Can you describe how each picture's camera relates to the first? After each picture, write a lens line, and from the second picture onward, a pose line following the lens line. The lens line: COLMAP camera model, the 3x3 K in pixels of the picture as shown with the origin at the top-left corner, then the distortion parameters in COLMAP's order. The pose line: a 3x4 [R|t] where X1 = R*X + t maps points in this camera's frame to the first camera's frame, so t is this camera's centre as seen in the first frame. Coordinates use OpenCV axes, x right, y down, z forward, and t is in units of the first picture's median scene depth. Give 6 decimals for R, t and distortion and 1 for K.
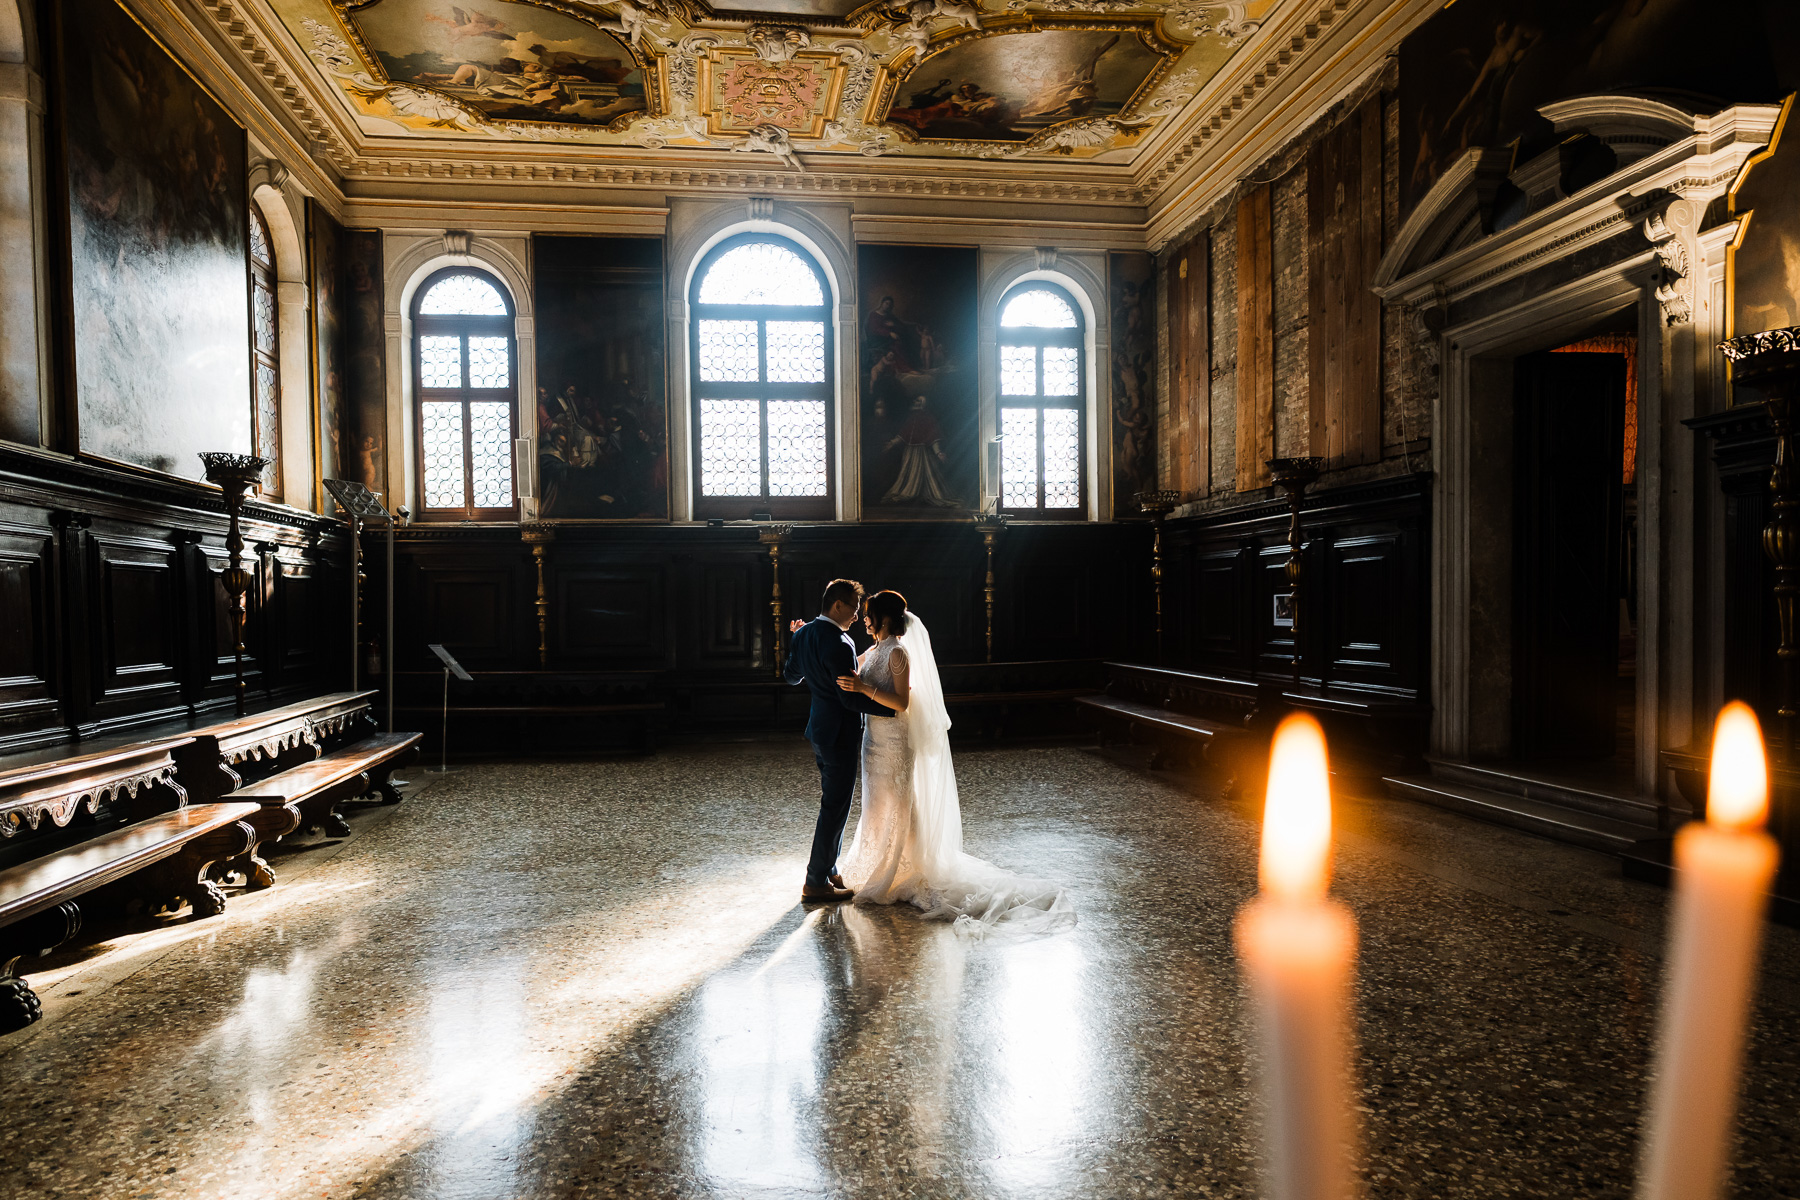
lens RADIAL K [[1097.4, 0, 852.0], [0, 1097.4, 633.4], [0, 0, 1]] dist [0.000892, 0.003115]
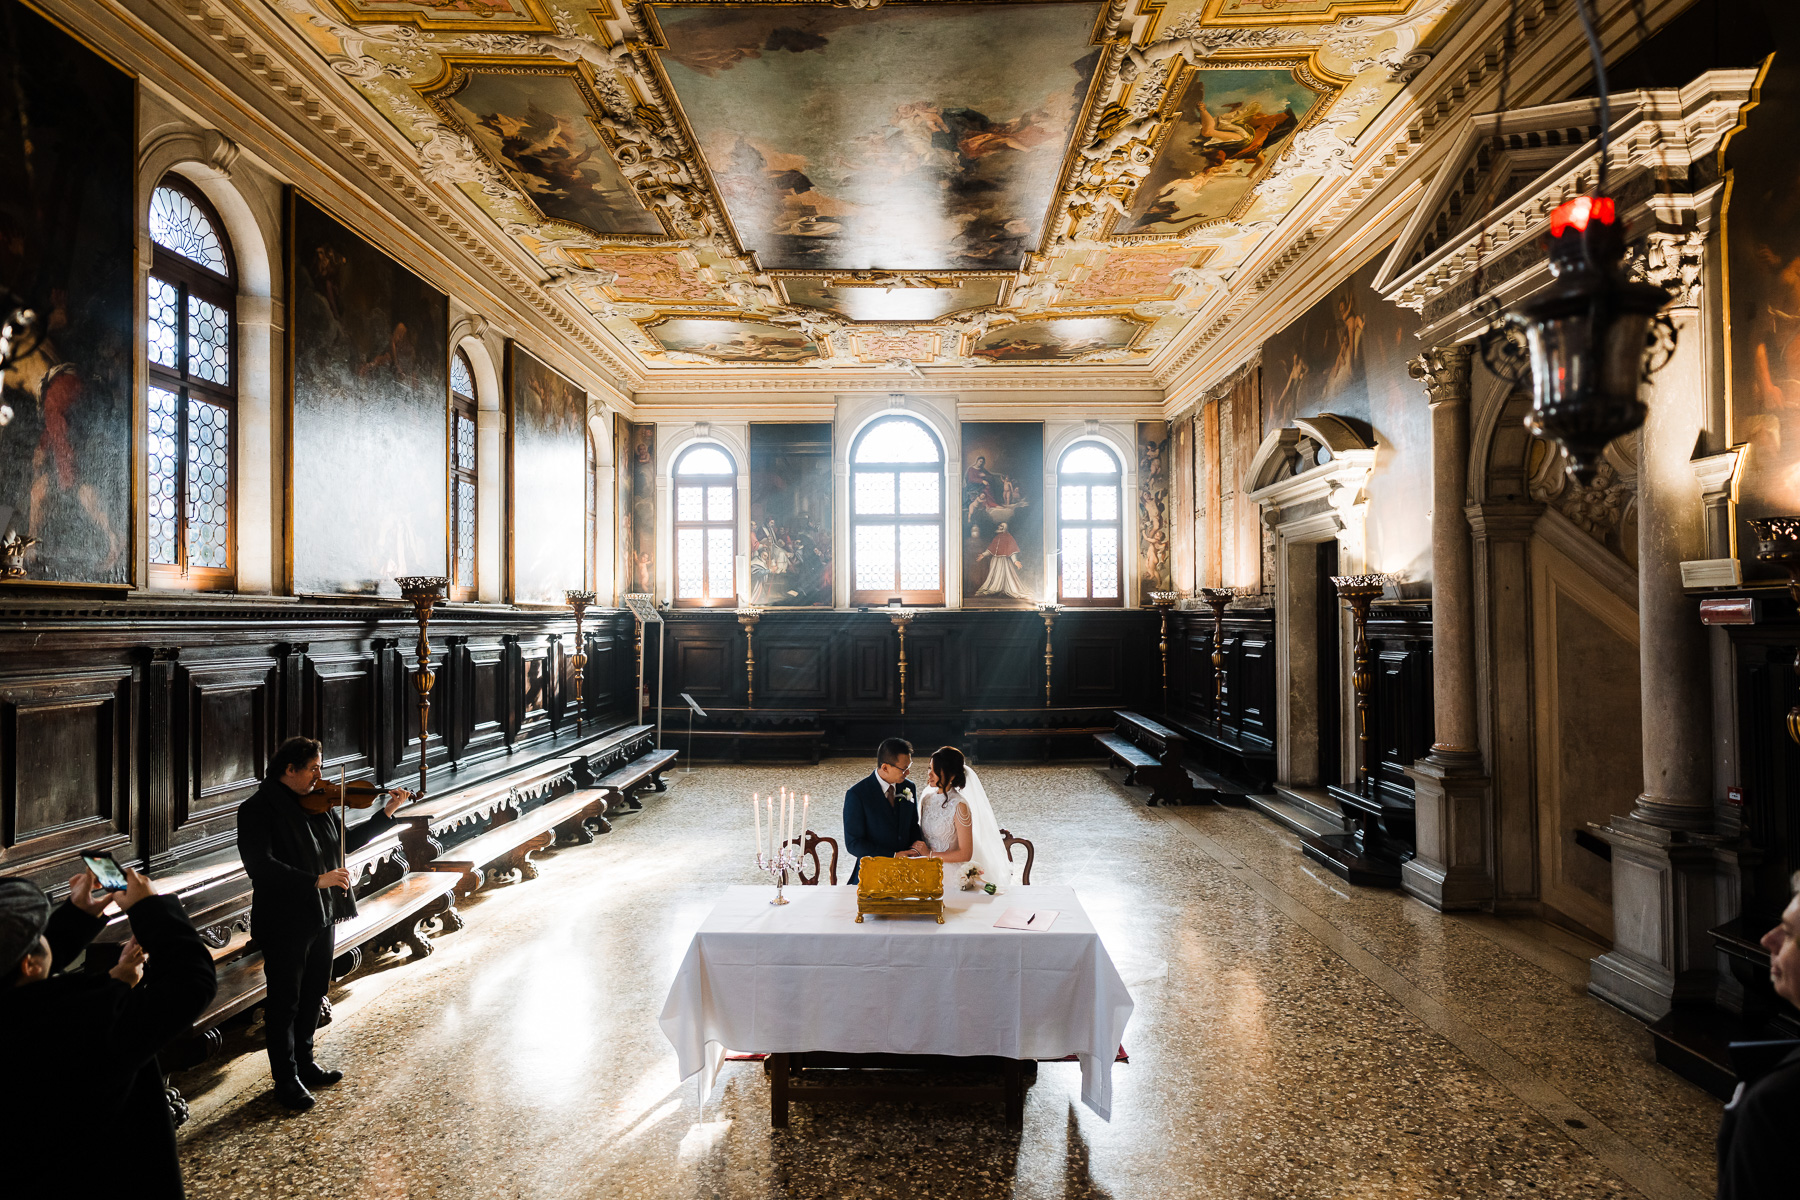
lens RADIAL K [[1008.2, 0, 899.9], [0, 1008.2, 594.4], [0, 0, 1]] dist [-0.001587, 0.002322]
pose [[0.990485, 0.006684, -0.137460, 0.132098], [-0.013160, 0.998843, -0.046260, -0.066835], [0.136991, 0.047629, 0.989427, -0.415167]]
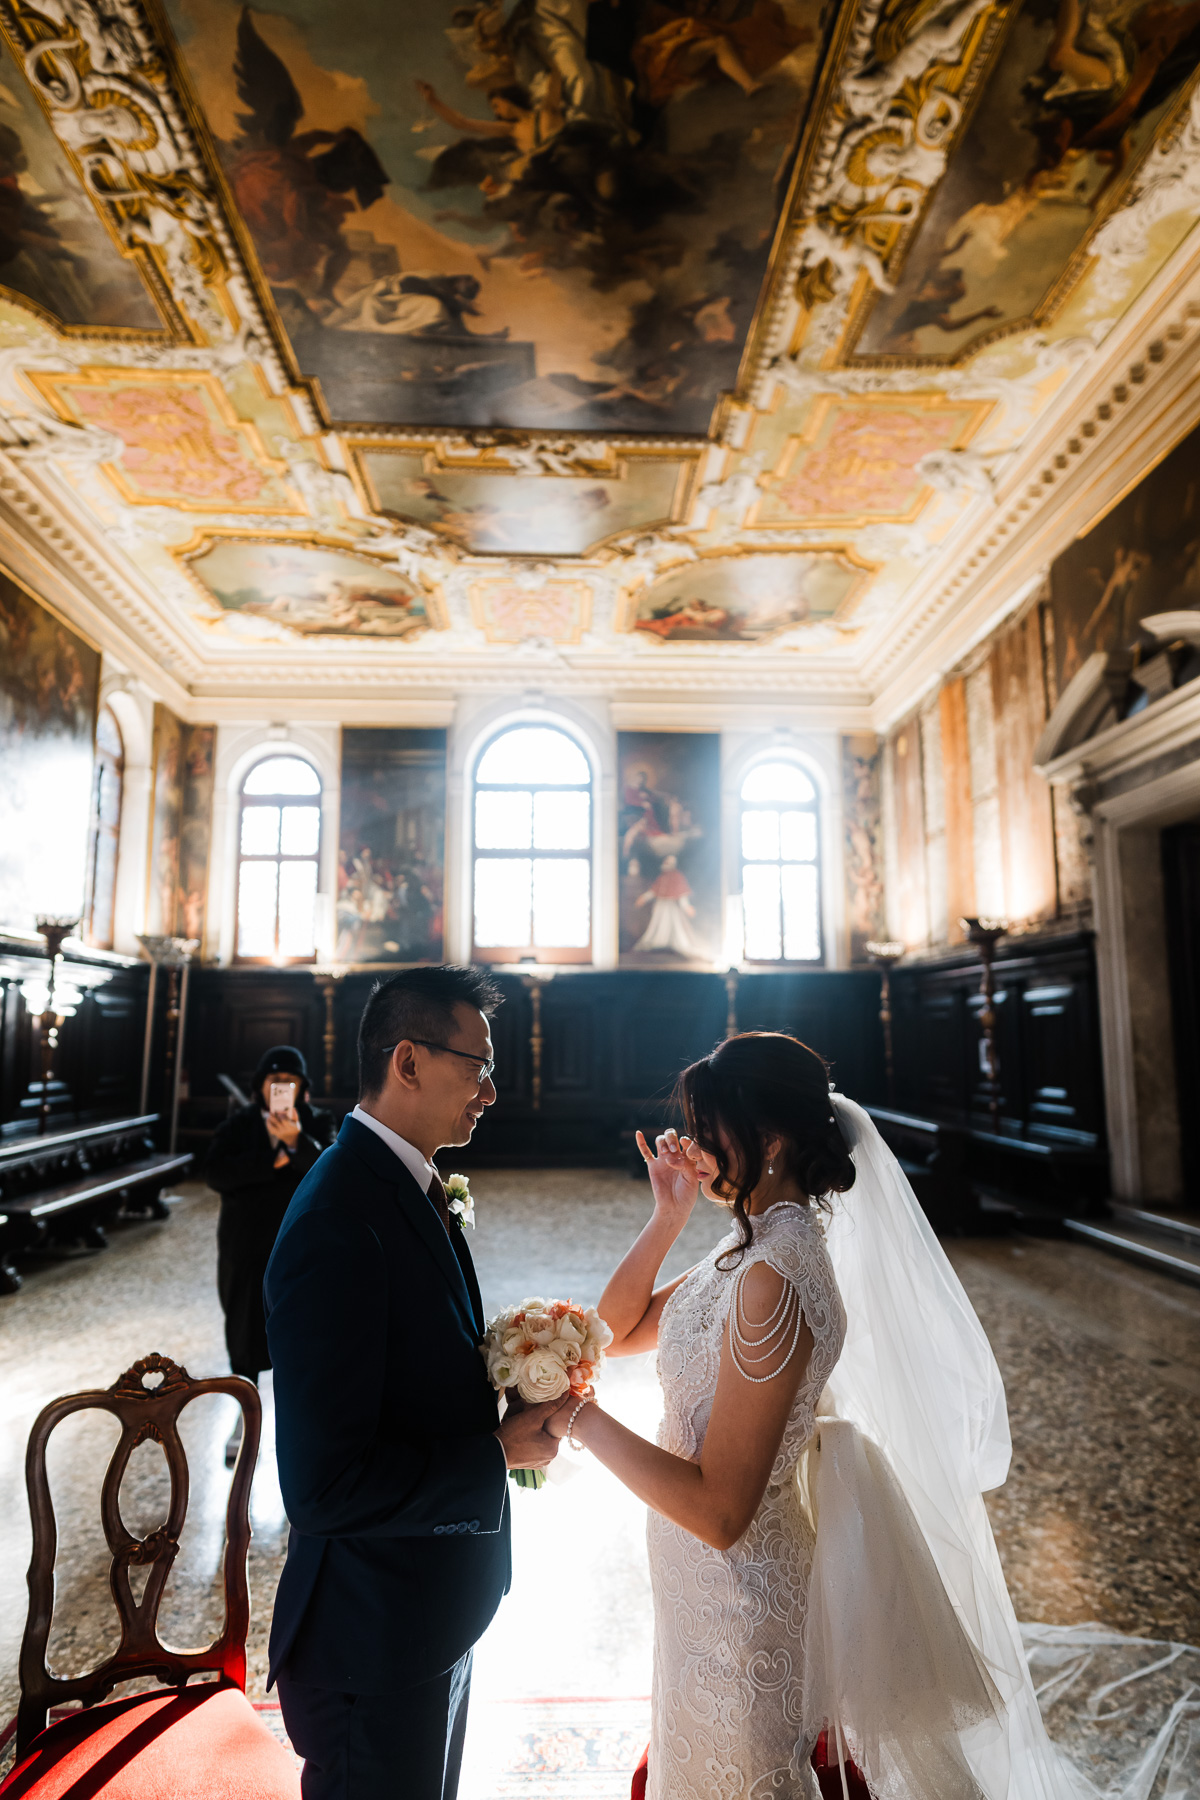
lens RADIAL K [[1008.2, 0, 592.4], [0, 1008.2, 903.9], [0, 0, 1]] dist [-0.001587, 0.002322]
pose [[0.996032, 0.002121, -0.088975, 0.088448], [-0.015923, 0.987833, -0.154703, -0.008466], [0.087564, 0.155506, 0.983946, -0.024032]]
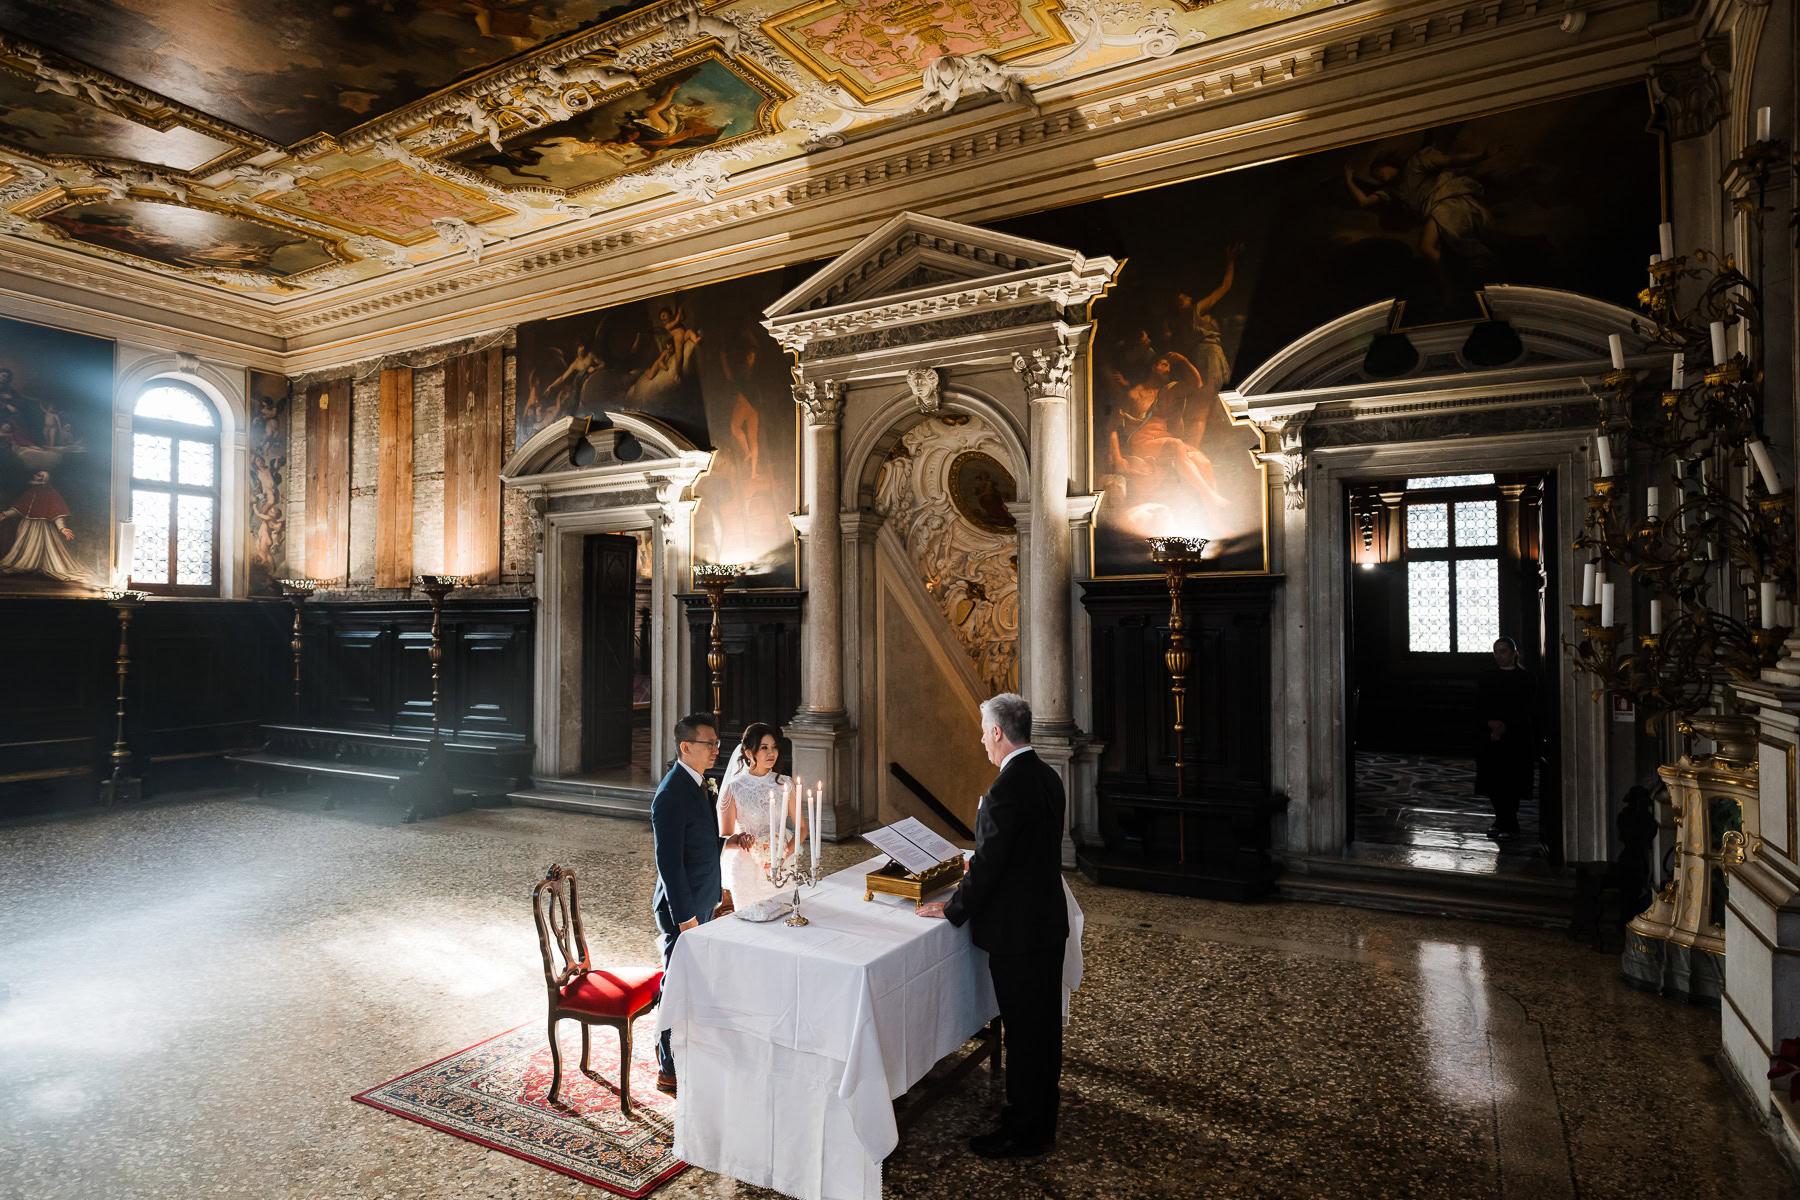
lens RADIAL K [[1008.2, 0, 899.9], [0, 1008.2, 594.4], [0, 0, 1]] dist [-0.001587, 0.002322]
pose [[0.596841, 0.035957, 0.801553, -0.246058], [0.014884, 0.998327, -0.055866, -0.045825], [-0.802221, 0.045273, 0.595308, -0.220662]]
